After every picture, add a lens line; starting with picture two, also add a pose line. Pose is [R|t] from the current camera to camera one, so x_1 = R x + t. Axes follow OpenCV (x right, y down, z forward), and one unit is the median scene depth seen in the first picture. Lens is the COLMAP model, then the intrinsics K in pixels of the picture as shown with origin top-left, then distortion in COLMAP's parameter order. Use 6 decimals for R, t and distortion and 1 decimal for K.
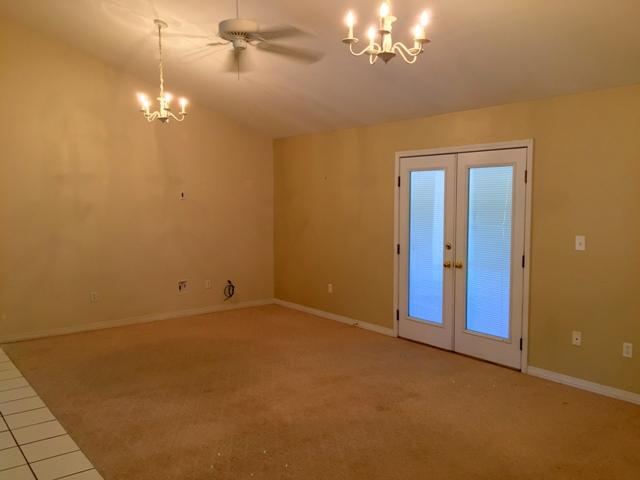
lens RADIAL K [[551.9, 0, 319.5], [0, 551.9, 238.7], [0, 0, 1]] dist [0.092013, -0.117742]
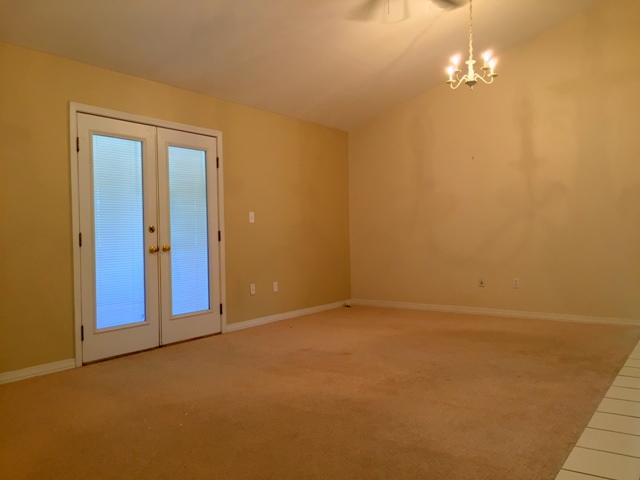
lens RADIAL K [[551.9, 0, 320.2], [0, 551.9, 241.3], [0, 0, 1]] dist [0.092013, -0.117742]
pose [[-0.296390, -0.014035, 0.954964, -0.712856], [0.087351, 0.995303, 0.041738, 0.019712], [-0.951064, 0.095787, -0.293772, 1.030968]]
